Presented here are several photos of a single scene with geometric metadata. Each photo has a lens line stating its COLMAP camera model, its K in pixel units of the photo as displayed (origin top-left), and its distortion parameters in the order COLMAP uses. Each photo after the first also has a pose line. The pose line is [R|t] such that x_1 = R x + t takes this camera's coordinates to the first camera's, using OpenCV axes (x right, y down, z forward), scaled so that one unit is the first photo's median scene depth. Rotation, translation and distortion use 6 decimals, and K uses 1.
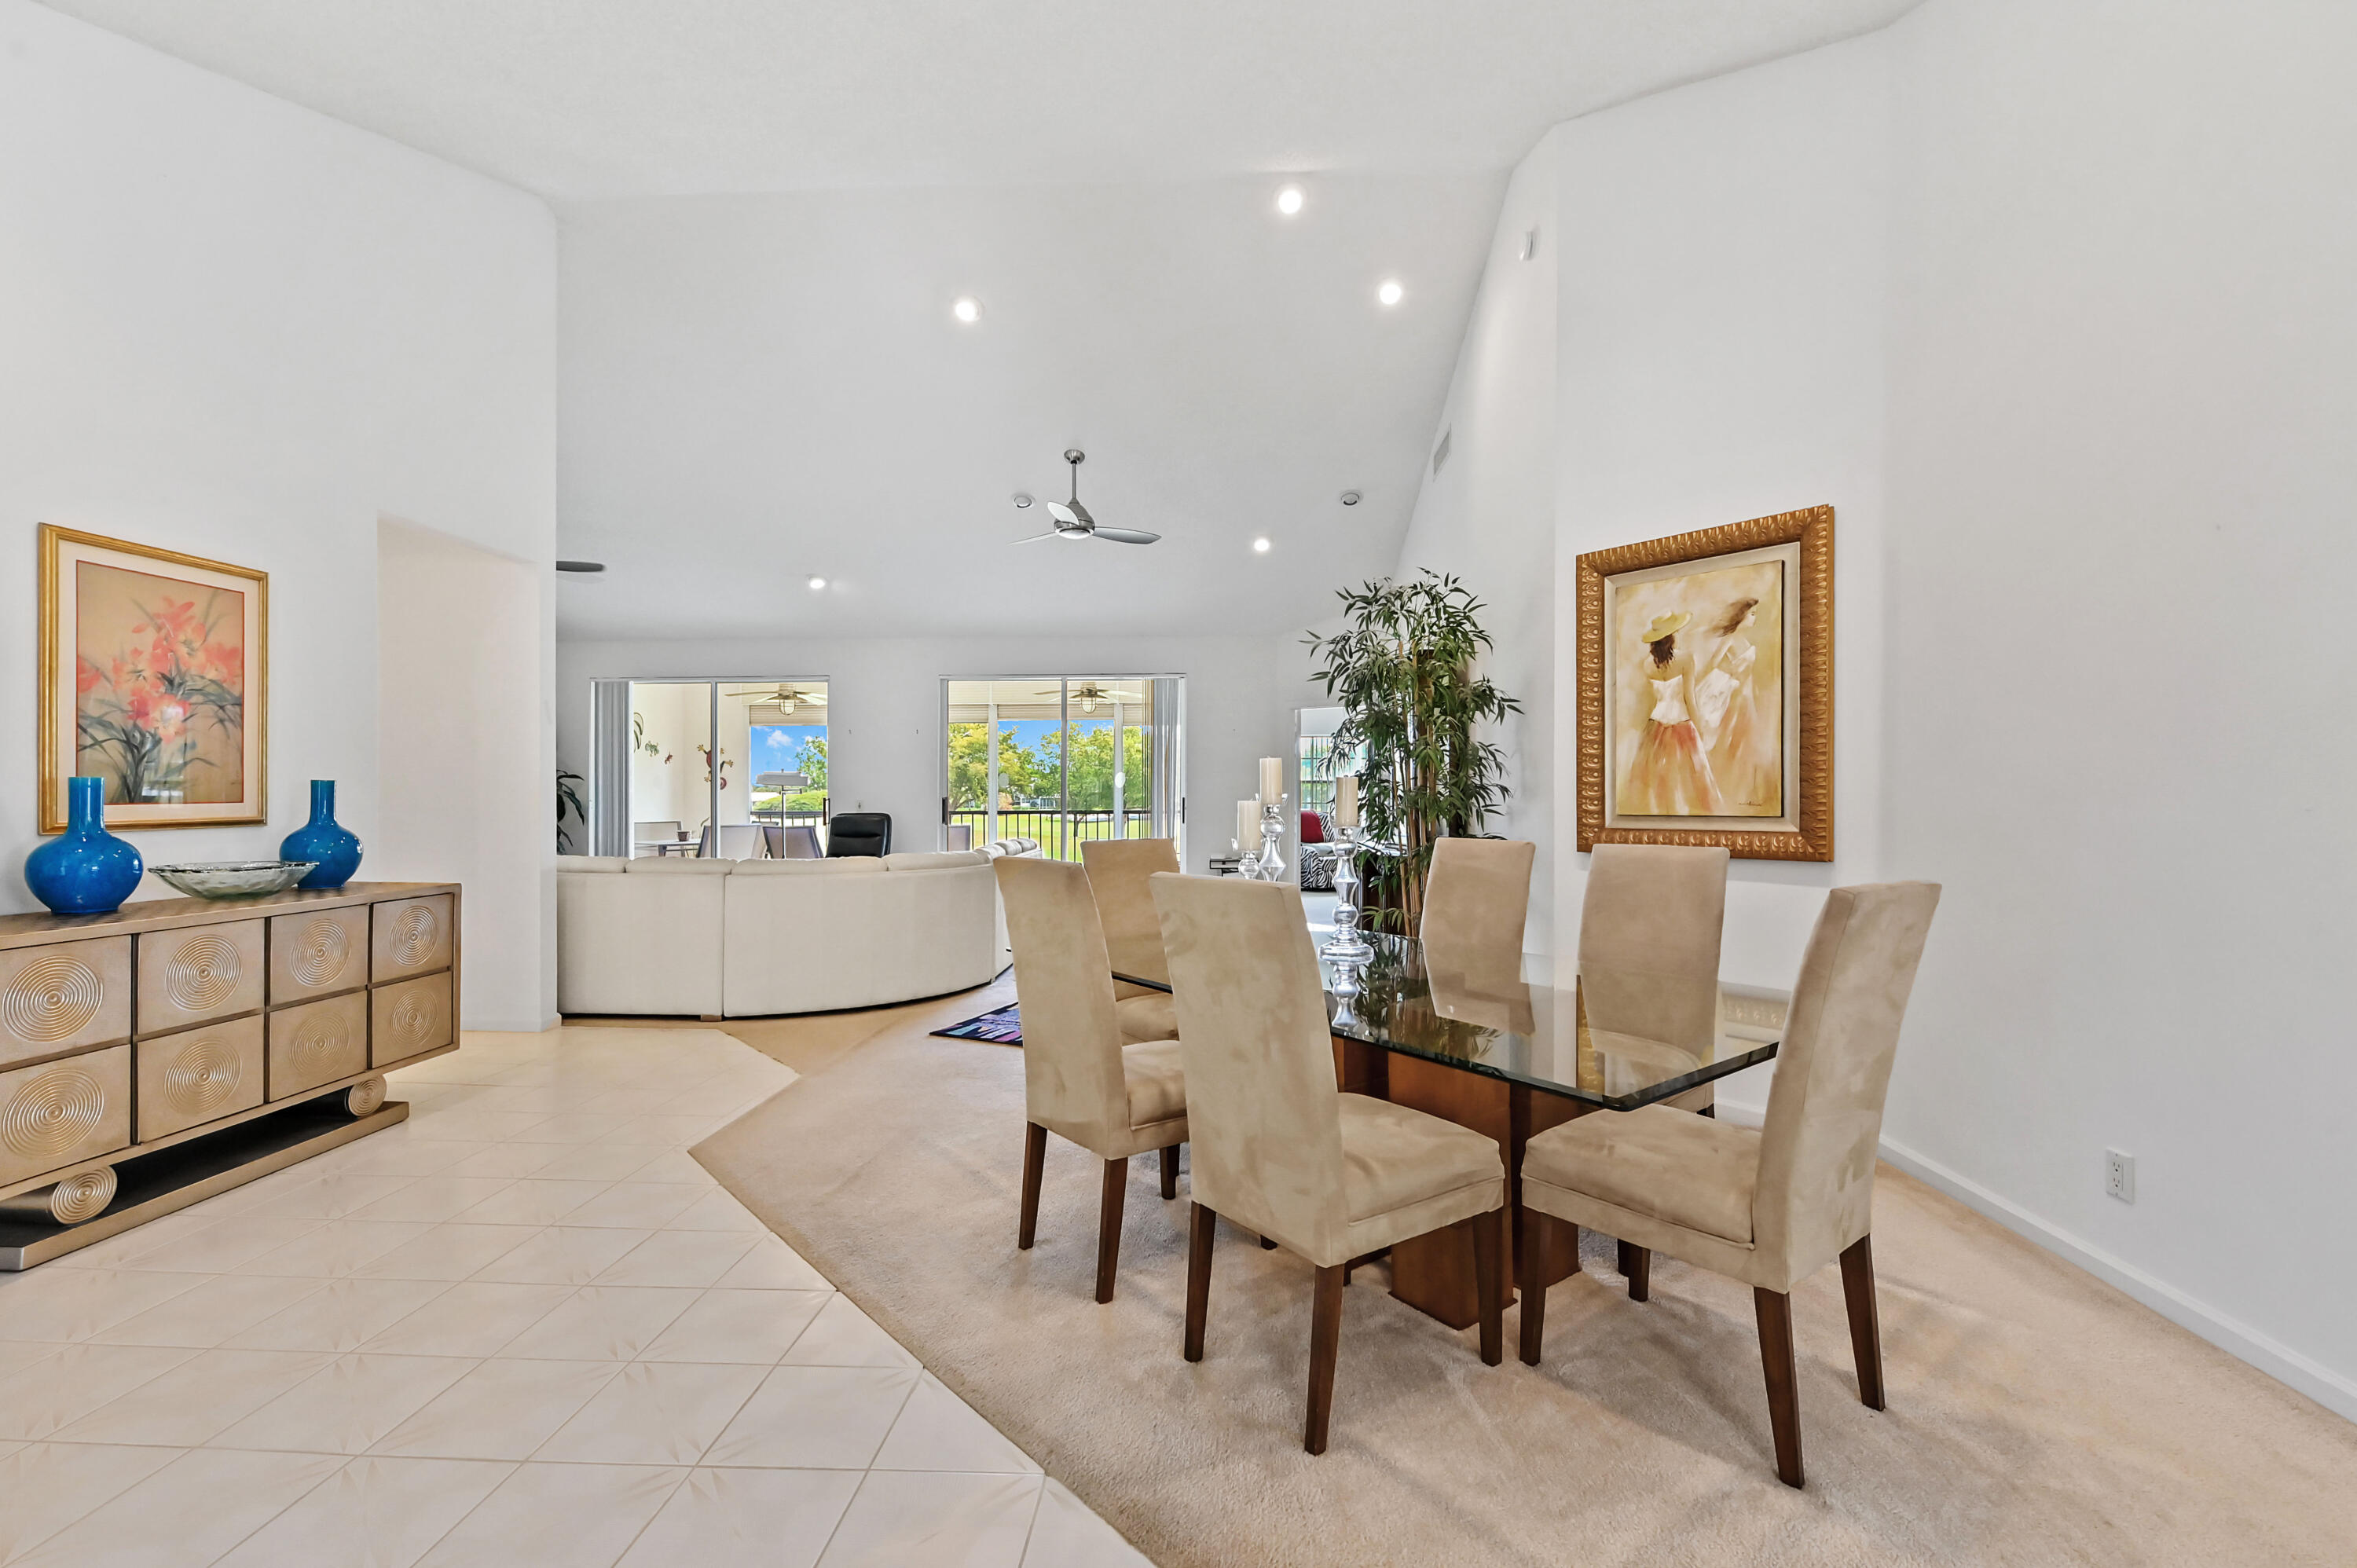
lens RADIAL K [[963.4, 0, 1187.4], [0, 963.4, 793.3], [0, 0, 1]] dist [0.000183, 0.000007]
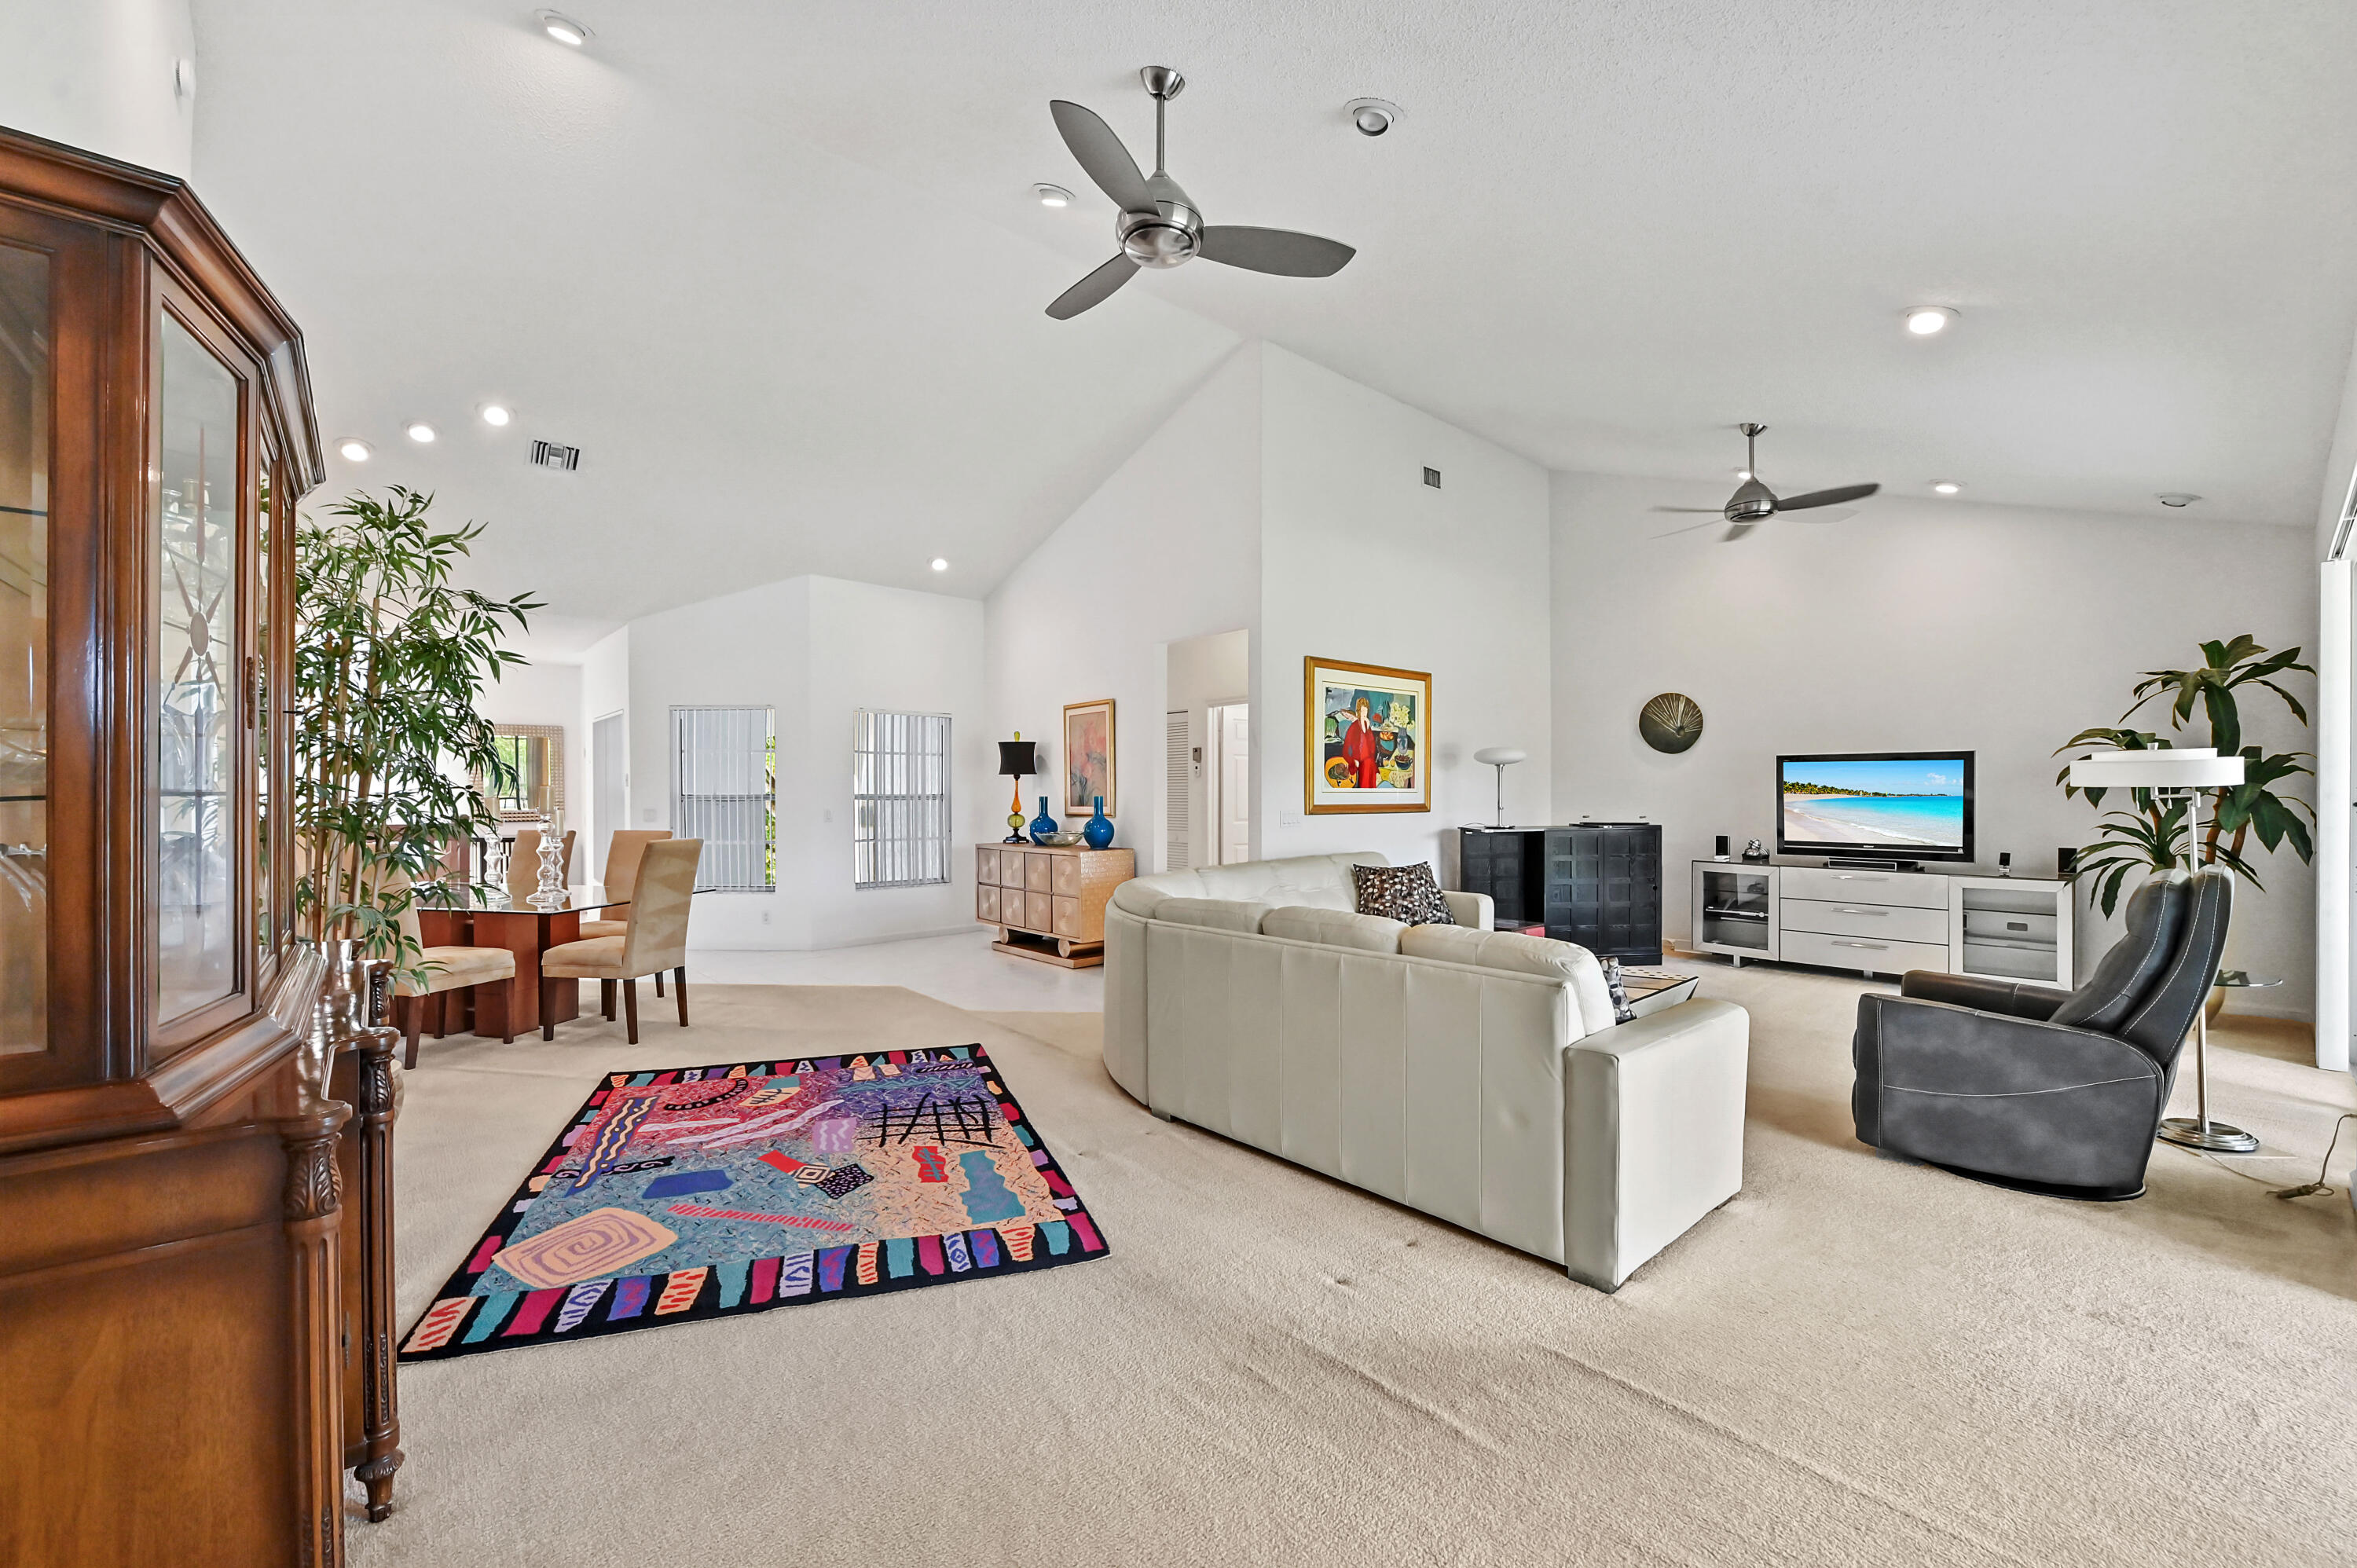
lens RADIAL K [[937.2, 0, 1182.3], [0, 937.2, 781.2], [0, 0, 1]] dist [-0.007350, -0.000122]
pose [[-0.732126, -0.007177, -0.681131, 0.358683], [0.004318, 0.999875, -0.015178, -0.015818], [0.681155, -0.014053, -0.732004, 2.794078]]
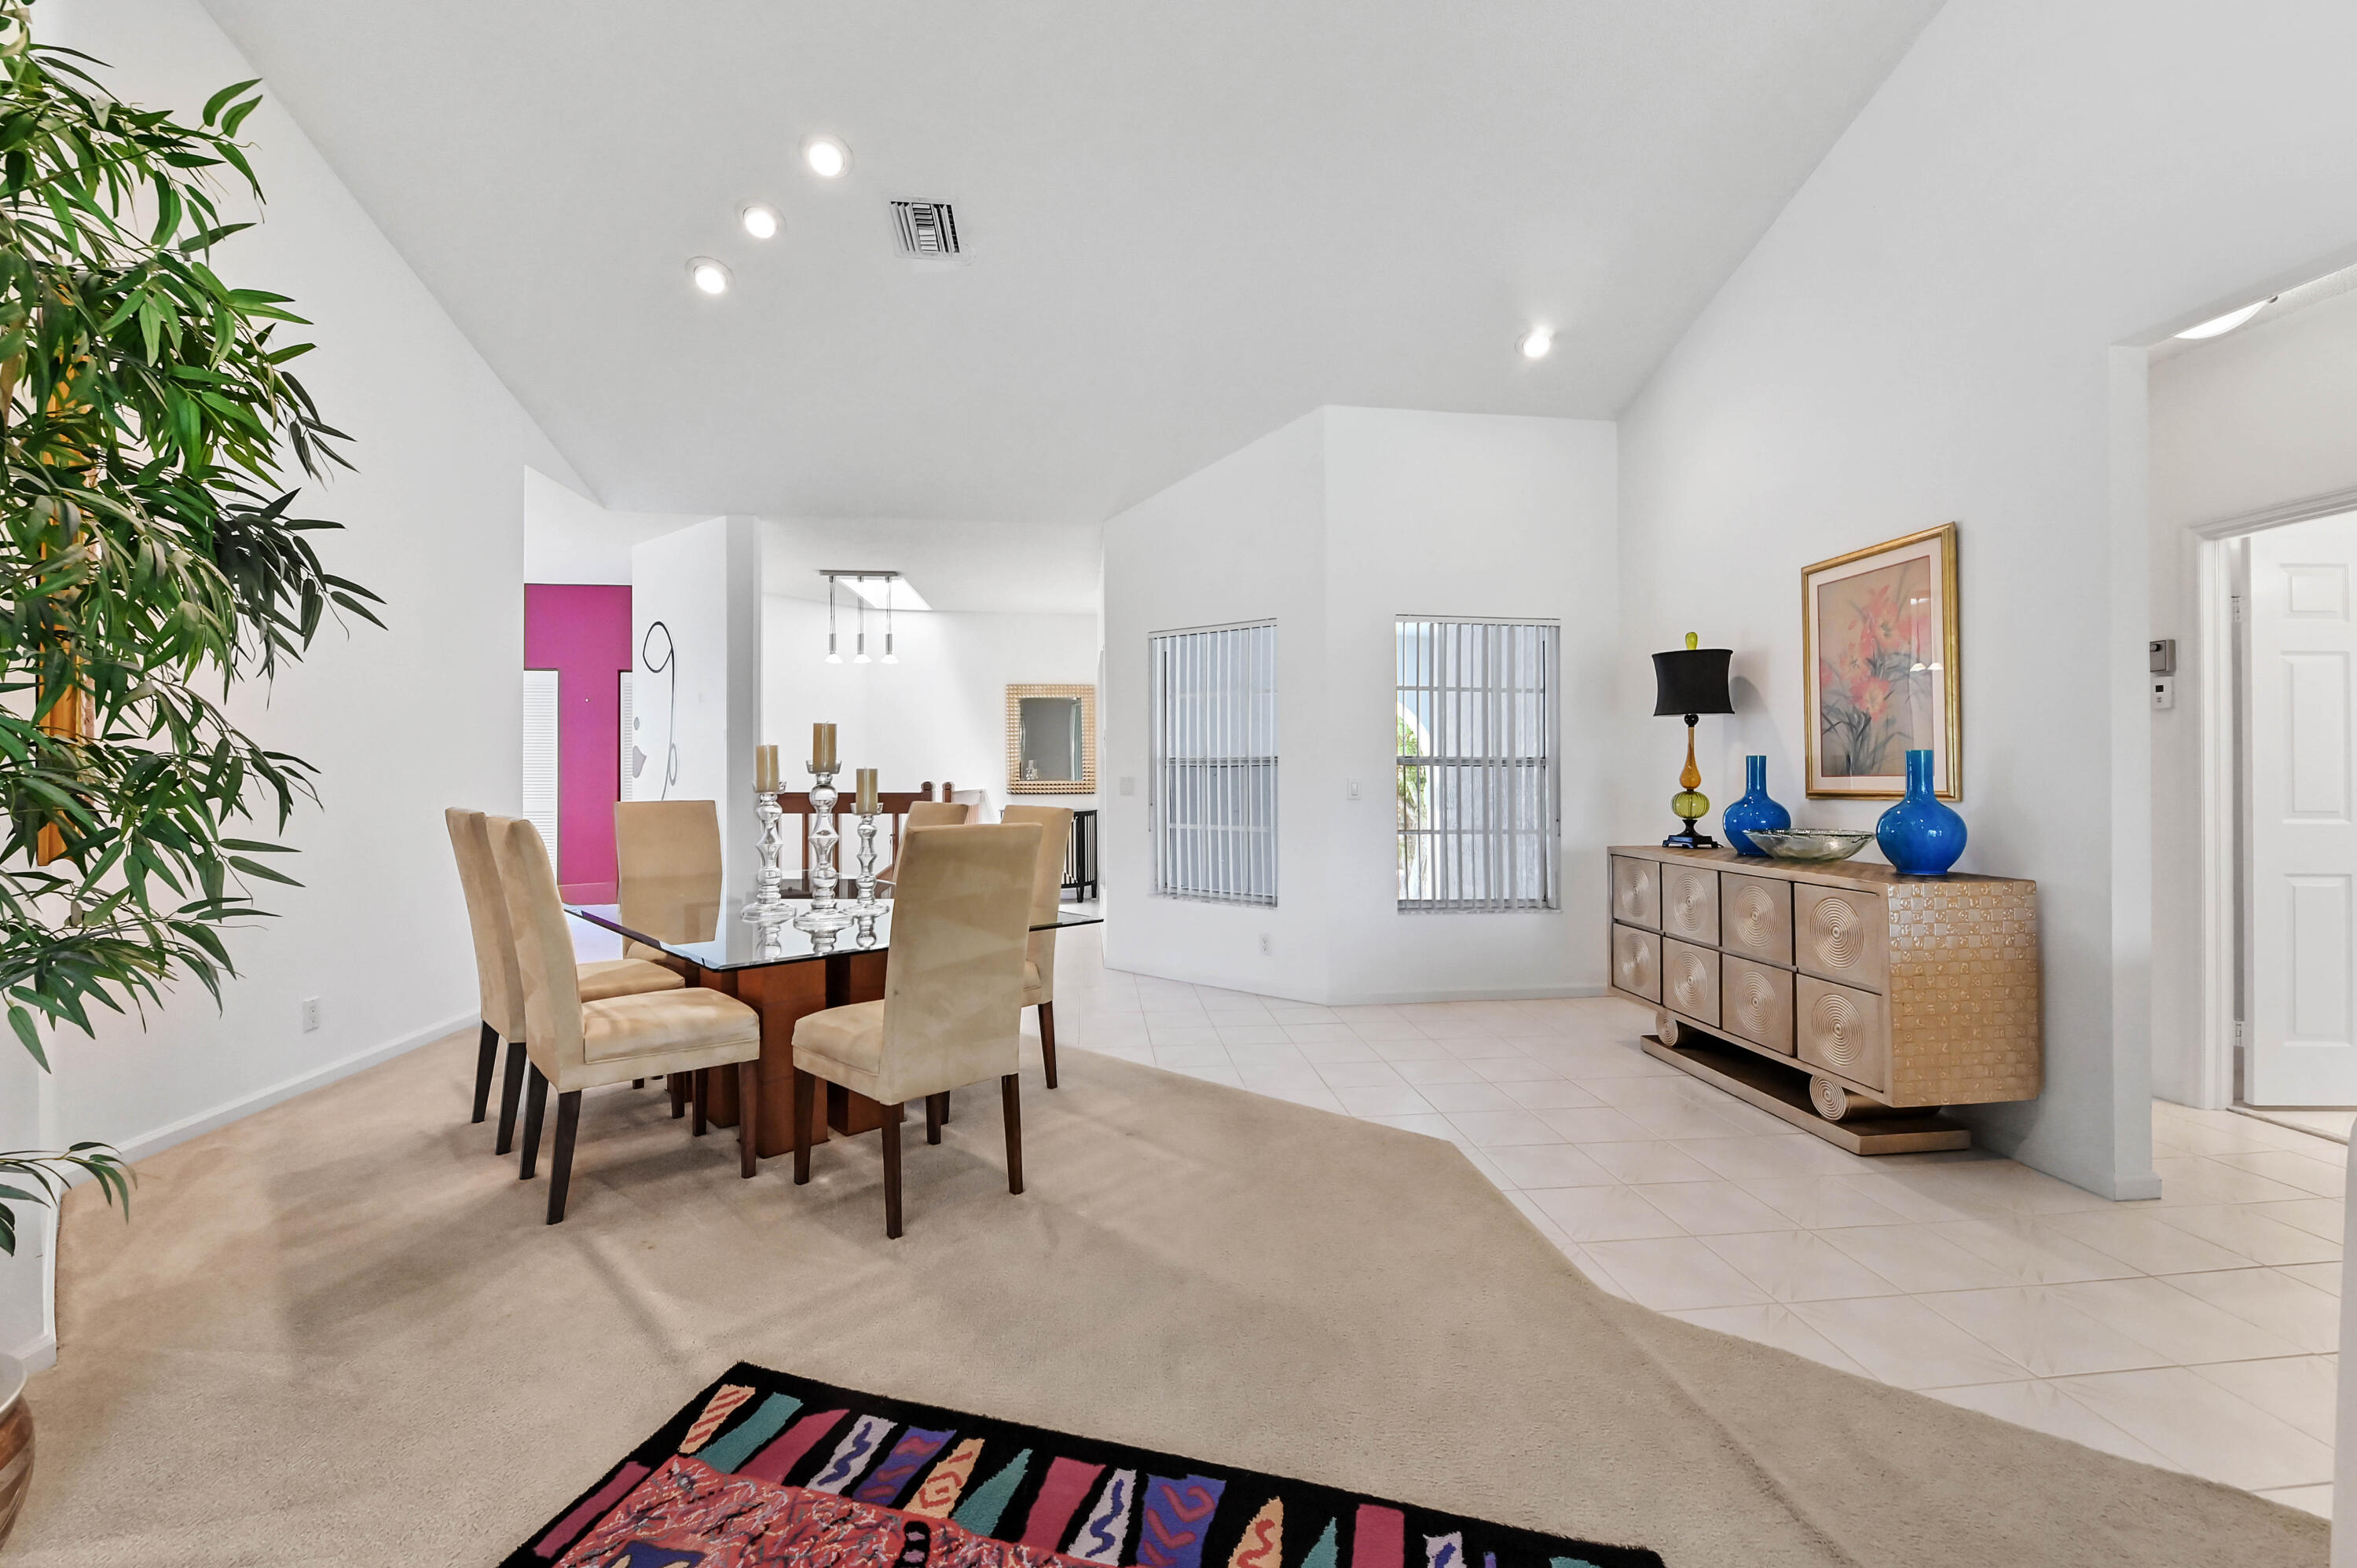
lens RADIAL K [[987.8, 0, 1188.7], [0, 987.8, 769.5], [0, 0, 1]] dist [-0.003200, 0.000047]
pose [[-0.988991, -0.003327, -0.147936, -0.118869], [-0.001941, 0.999953, -0.009514, 0.014645], [0.147961, -0.009122, -0.988951, 1.933606]]
